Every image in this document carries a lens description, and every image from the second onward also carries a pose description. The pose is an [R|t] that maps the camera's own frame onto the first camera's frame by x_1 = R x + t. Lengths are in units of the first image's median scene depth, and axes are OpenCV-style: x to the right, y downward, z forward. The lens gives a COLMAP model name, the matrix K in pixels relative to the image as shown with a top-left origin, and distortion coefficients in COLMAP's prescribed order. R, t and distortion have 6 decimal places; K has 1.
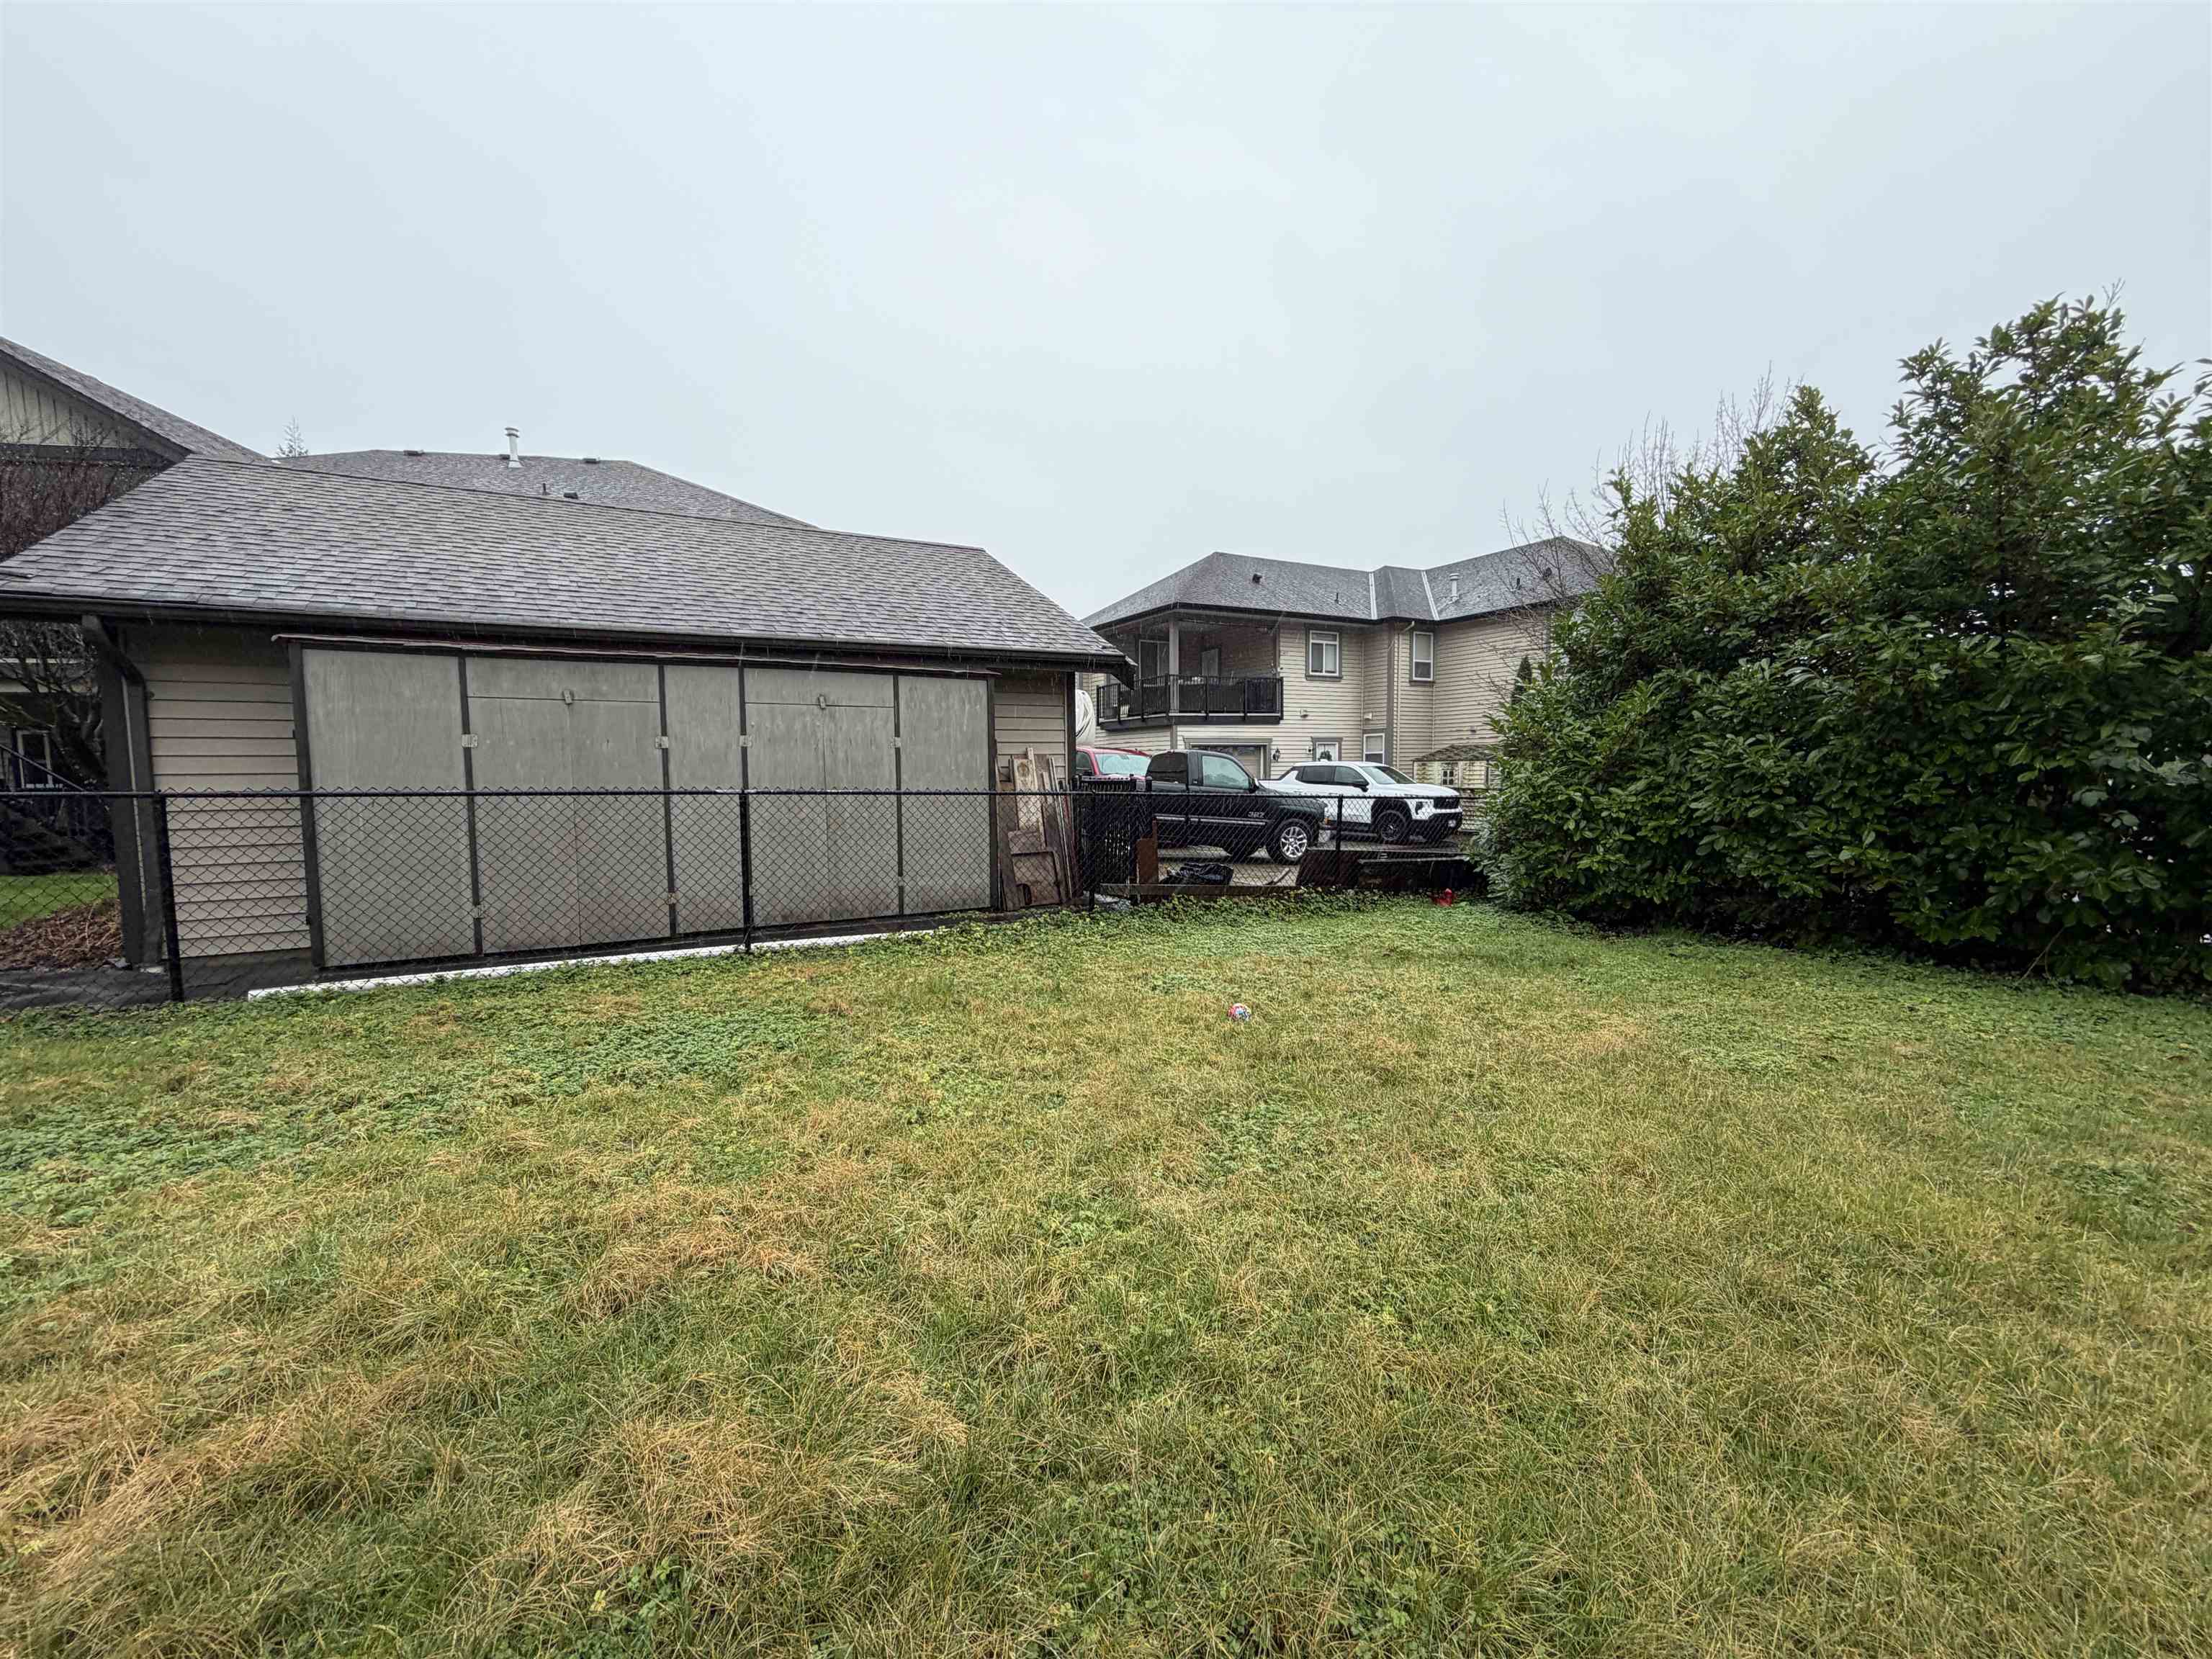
lens RADIAL K [[886.2, 0, 1098.2], [0, 886.2, 837.6], [0, 0, 1]] dist [-0.001535, -0.000337]
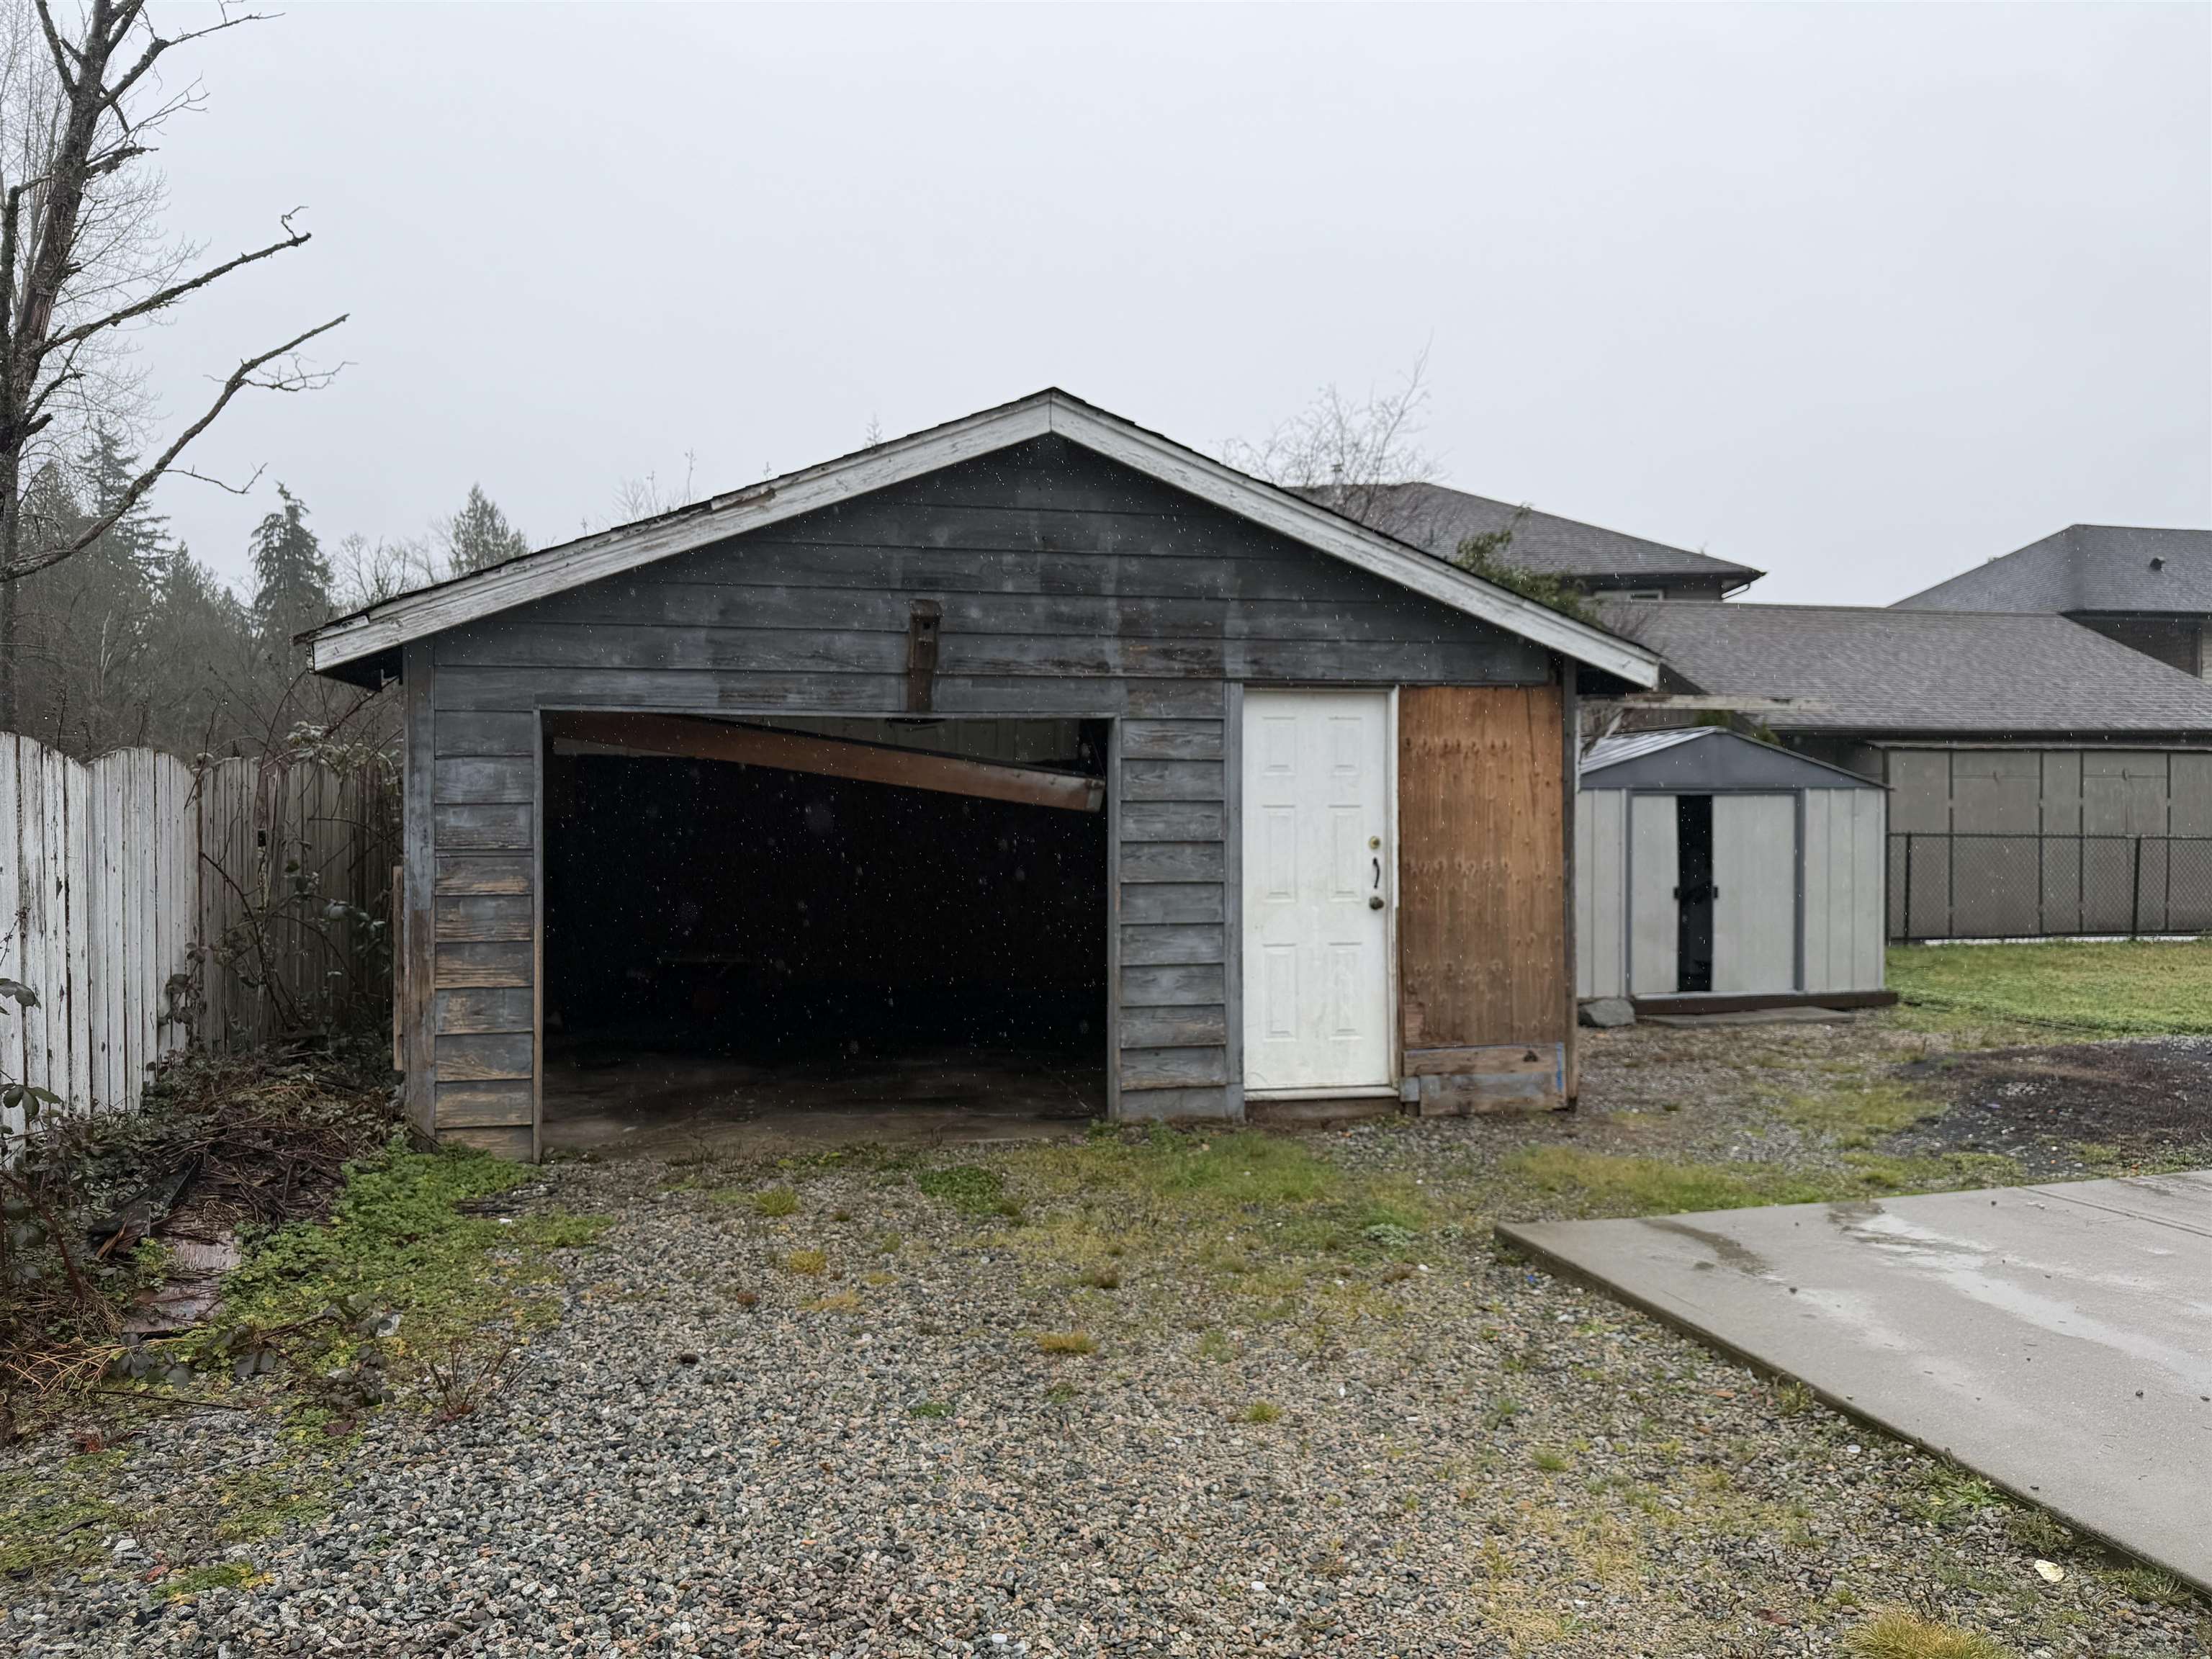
lens RADIAL K [[1562.8, 0, 1098.9], [0, 1562.8, 819.9], [0, 0, 1]] dist [0.047304, -0.066101]
pose [[0.965218, 0.008088, -0.261320, -1.339671], [-0.026503, 0.997400, -0.067021, 0.142231], [0.260099, 0.071615, 0.962923, -1.991815]]
